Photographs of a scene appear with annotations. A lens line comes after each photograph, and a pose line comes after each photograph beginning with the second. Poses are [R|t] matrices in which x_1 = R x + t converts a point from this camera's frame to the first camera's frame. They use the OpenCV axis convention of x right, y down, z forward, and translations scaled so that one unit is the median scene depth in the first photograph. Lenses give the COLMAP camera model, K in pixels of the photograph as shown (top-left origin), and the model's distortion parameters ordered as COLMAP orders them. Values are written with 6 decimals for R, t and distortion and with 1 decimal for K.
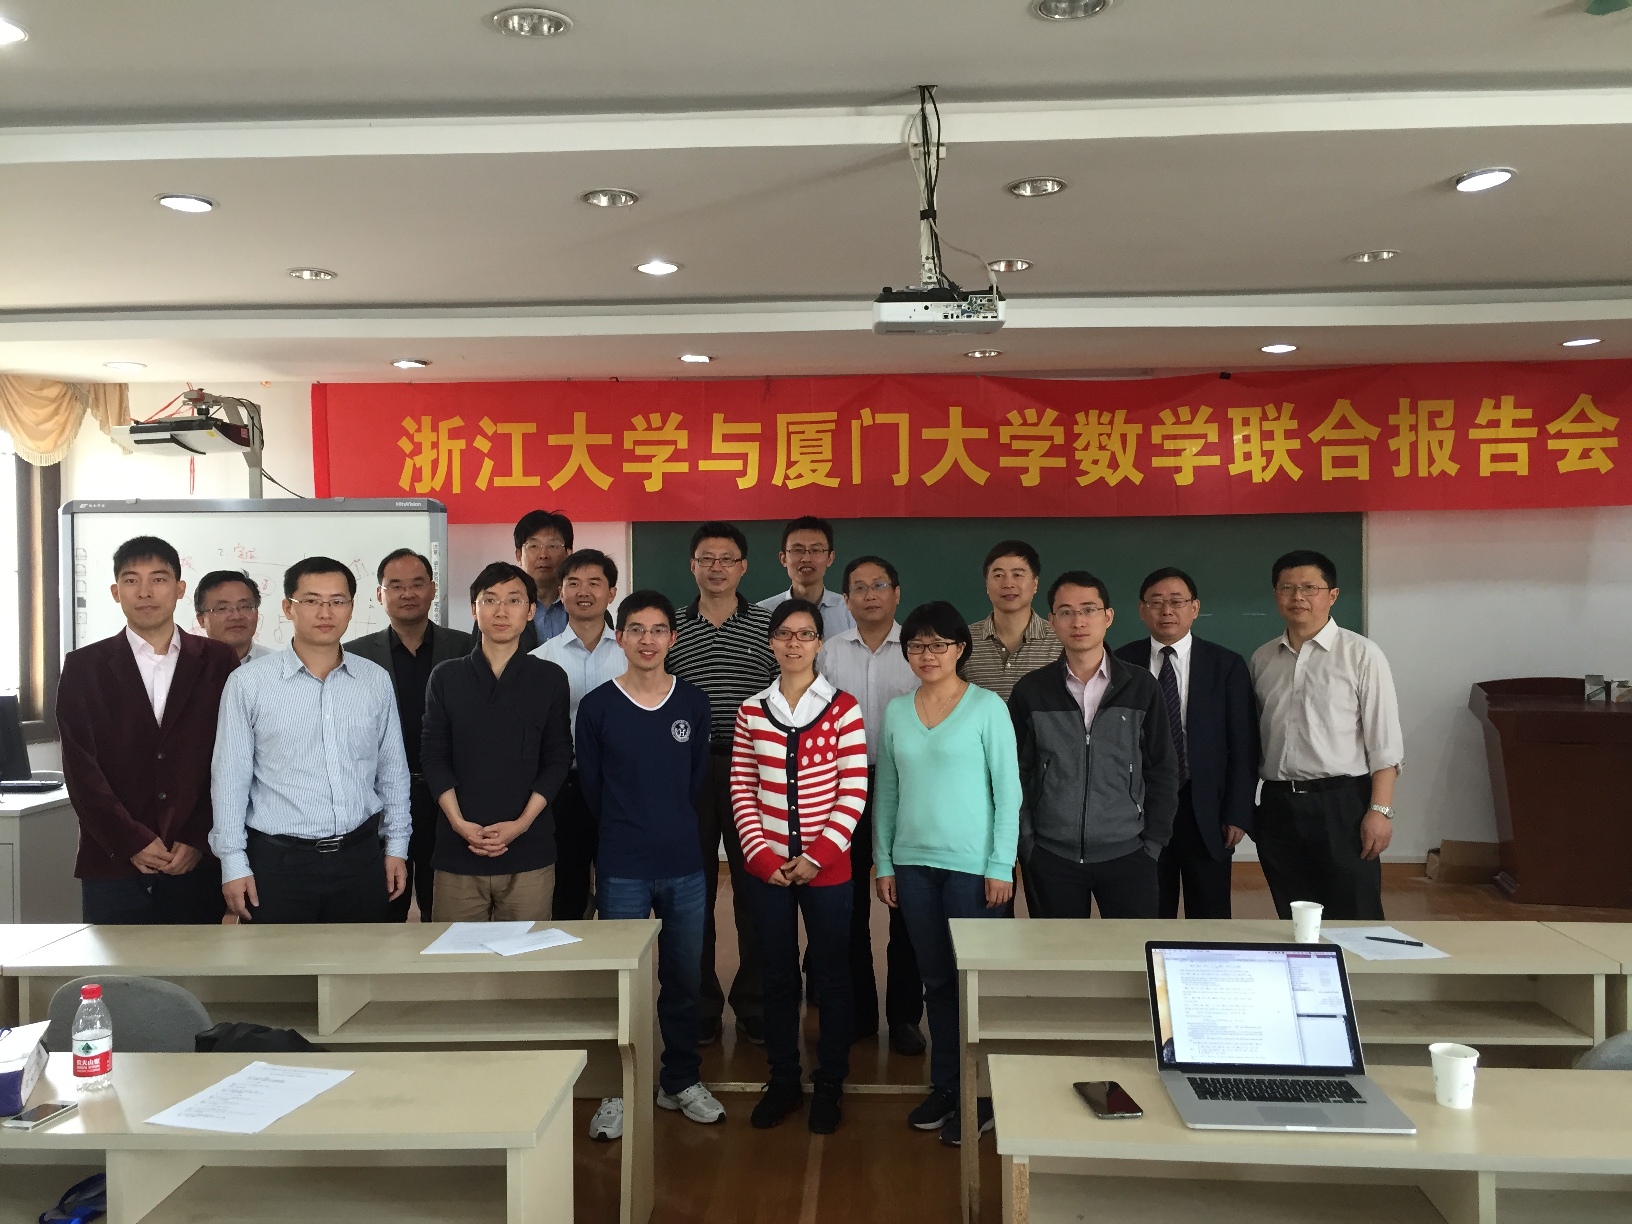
lens RADIAL K [[1406.5, 0, 816.0], [0, 1406.5, 612.0], [0, 0, 1]] dist [0.081831, -0.133163]
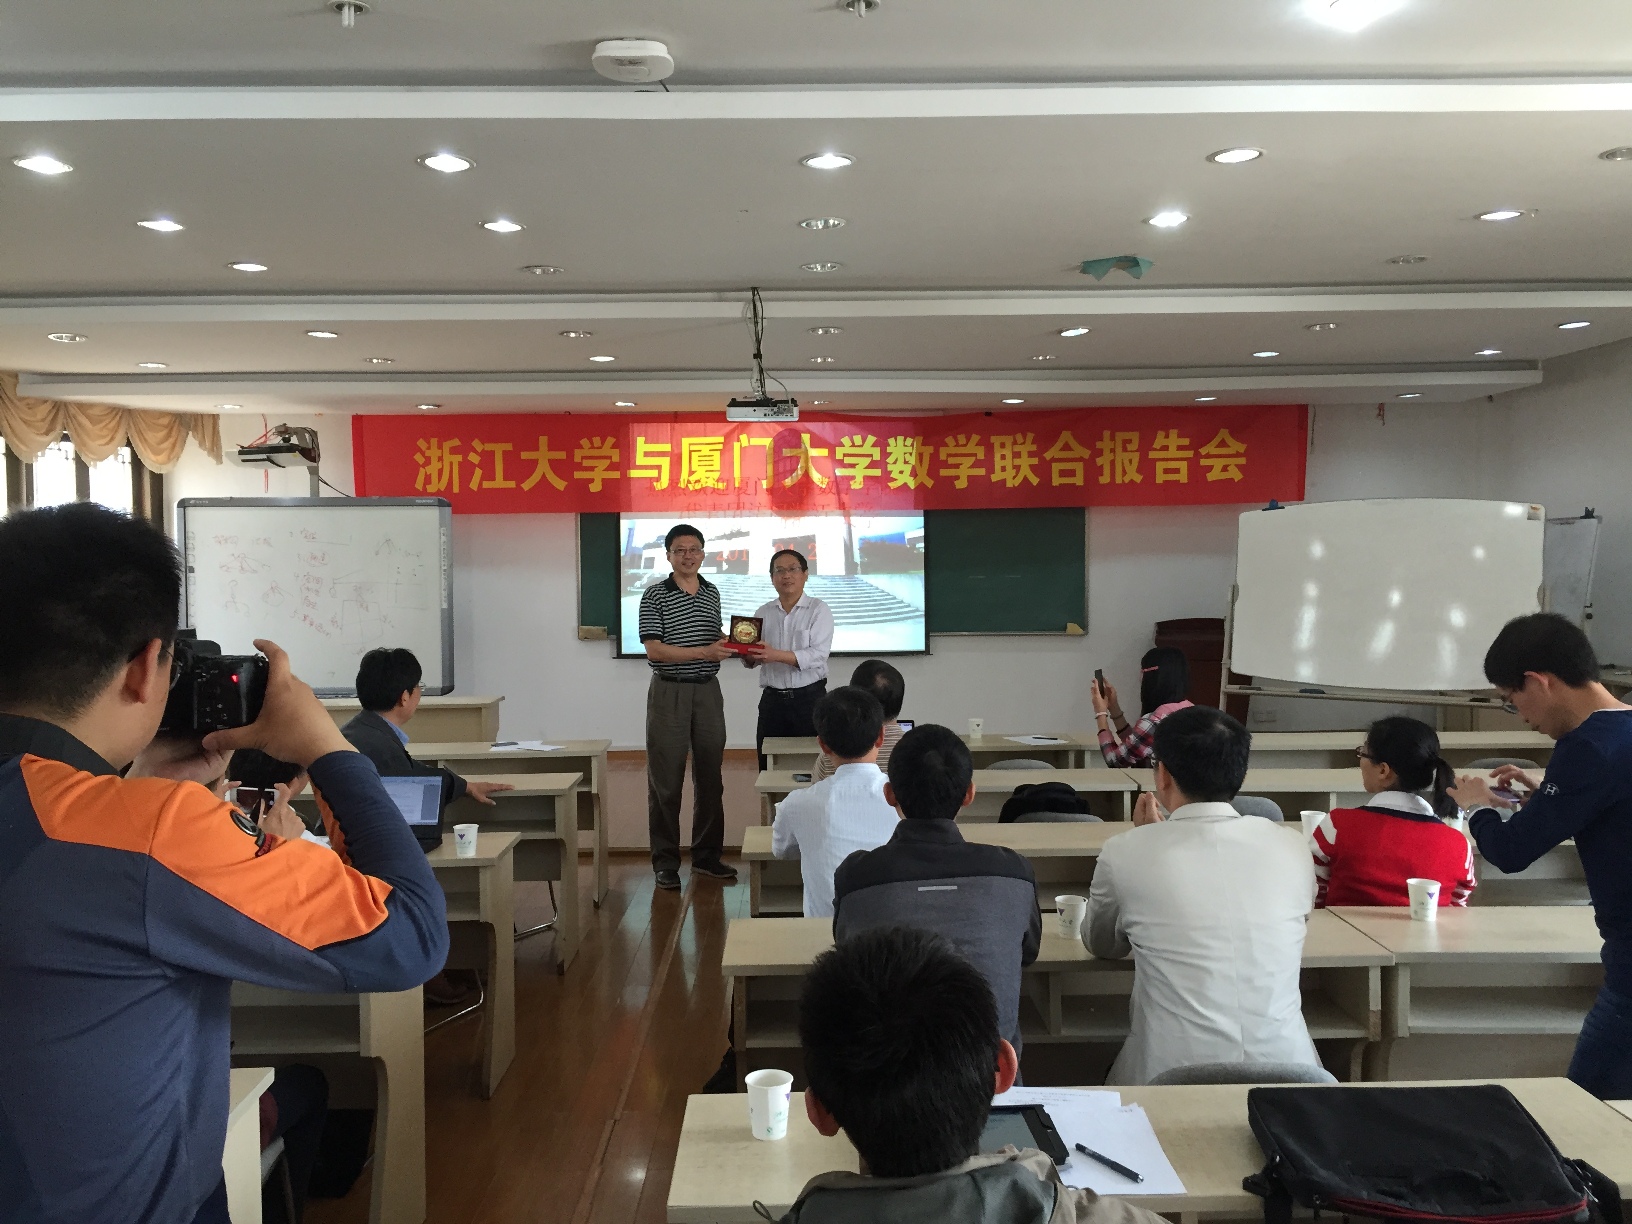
lens RADIAL K [[1406.5, 0, 816.0], [0, 1406.5, 612.0], [0, 0, 1]] dist [0.081831, -0.133163]
pose [[0.998614, -0.003499, 0.052519, 0.033152], [0.001953, 0.999564, 0.029450, -0.005086], [-0.052599, -0.029306, 0.998186, -0.452229]]
